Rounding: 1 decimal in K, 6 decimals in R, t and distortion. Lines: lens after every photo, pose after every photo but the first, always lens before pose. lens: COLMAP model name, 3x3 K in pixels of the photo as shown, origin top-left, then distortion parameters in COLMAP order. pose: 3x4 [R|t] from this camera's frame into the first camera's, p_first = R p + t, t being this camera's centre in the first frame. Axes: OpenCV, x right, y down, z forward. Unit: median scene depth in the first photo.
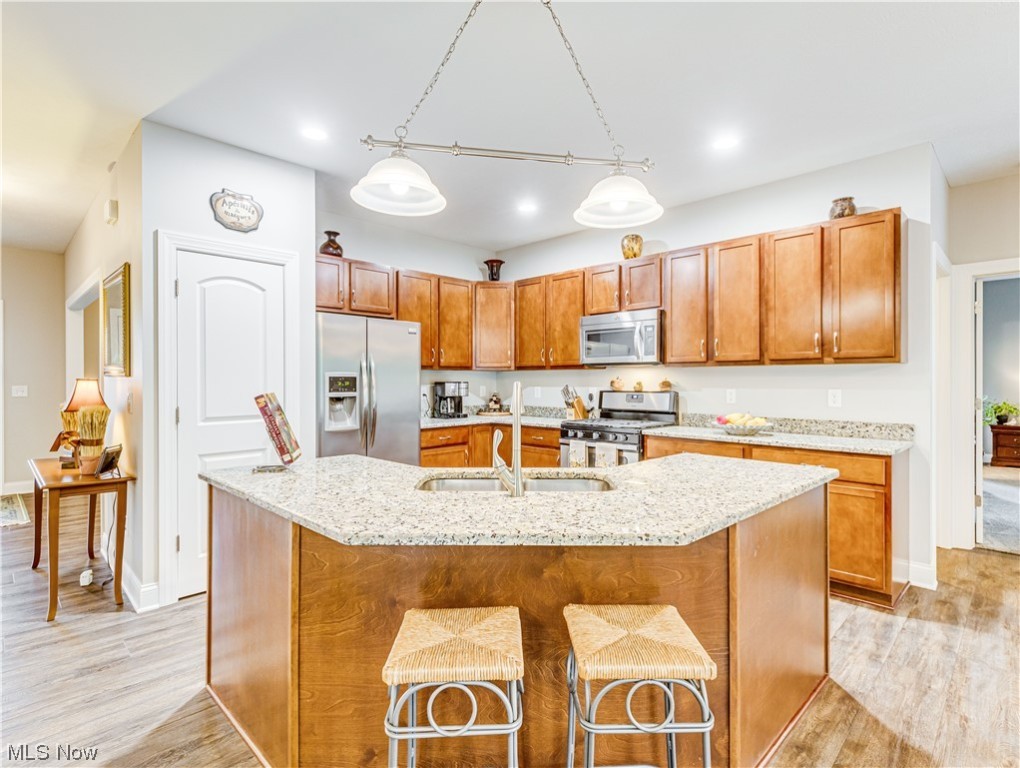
lens RADIAL K [[531.9, 0, 513.4], [0, 531.9, 373.0], [0, 0, 1]] dist [0.015026, -0.002417]
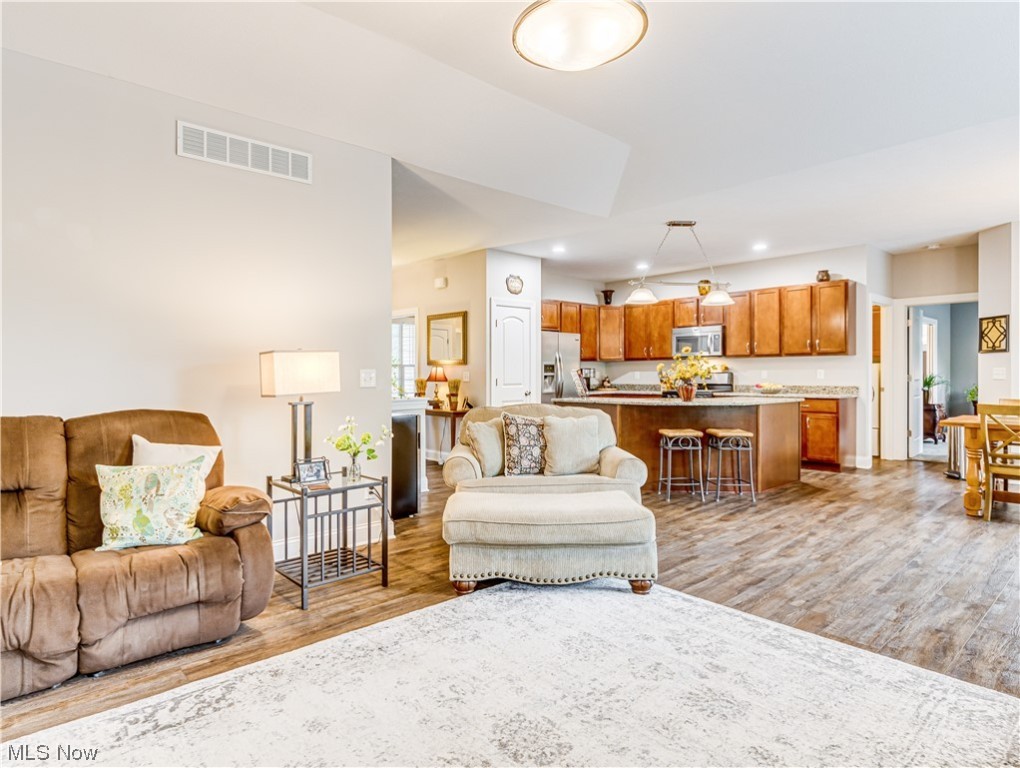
lens RADIAL K [[547.4, 0, 489.6], [0, 547.4, 376.7], [0, 0, 1]] dist [-0.000708, 0.000004]
pose [[0.995575, -0.003809, -0.093893, -0.316319], [0.005628, 0.999801, 0.019122, 0.010761], [0.093802, -0.019565, 0.995399, -0.859960]]
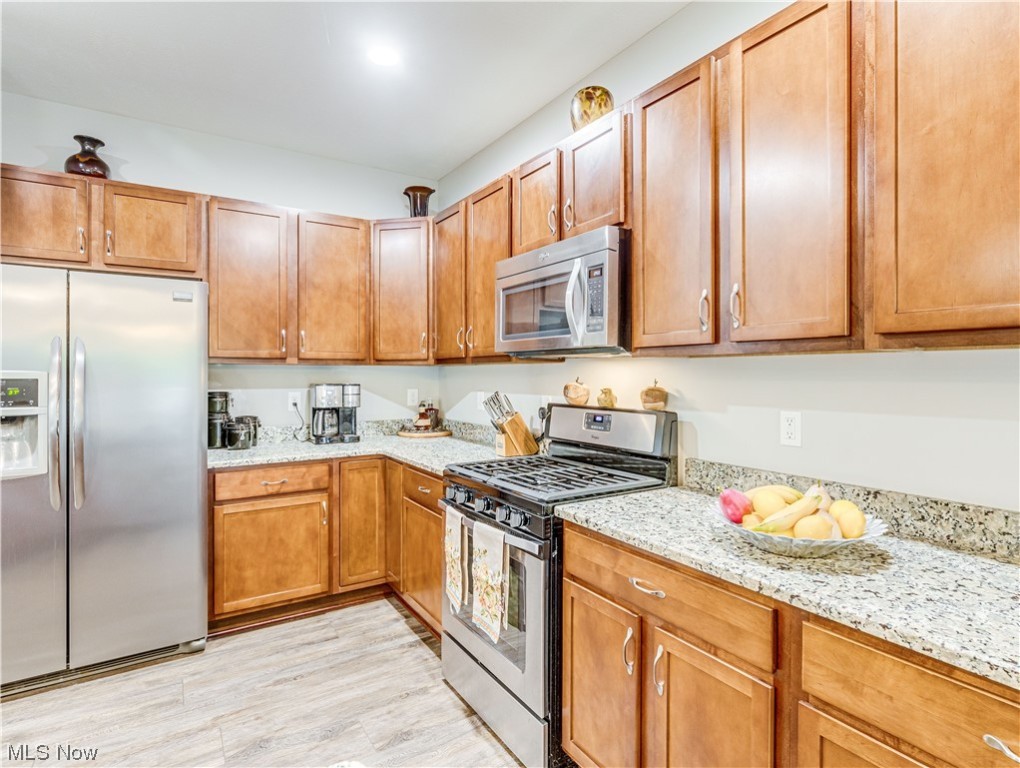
lens RADIAL K [[547.4, 0, 516.9], [0, 547.4, 369.8], [0, 0, 1]] dist [-0.000708, 0.000004]
pose [[0.976761, -0.000654, -0.214331, 0.284695], [0.002354, 0.999968, 0.007675, -0.004873], [0.214320, -0.008001, 0.976731, 0.529281]]
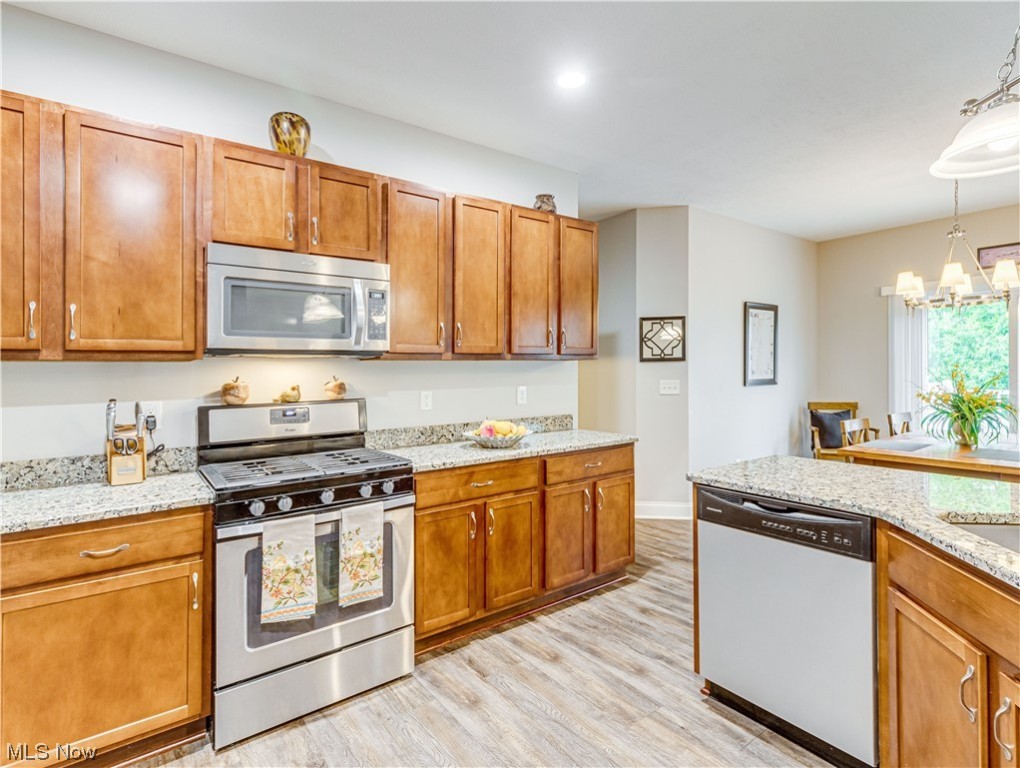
lens RADIAL K [[531.9, 0, 512.1], [0, 531.9, 375.6], [0, 0, 1]] dist [0.015026, -0.002417]
pose [[0.139065, -0.013387, 0.990193, -0.306600], [-0.002102, 0.999902, 0.013813, -0.001843], [-0.990281, -0.004002, 0.139023, 0.754871]]
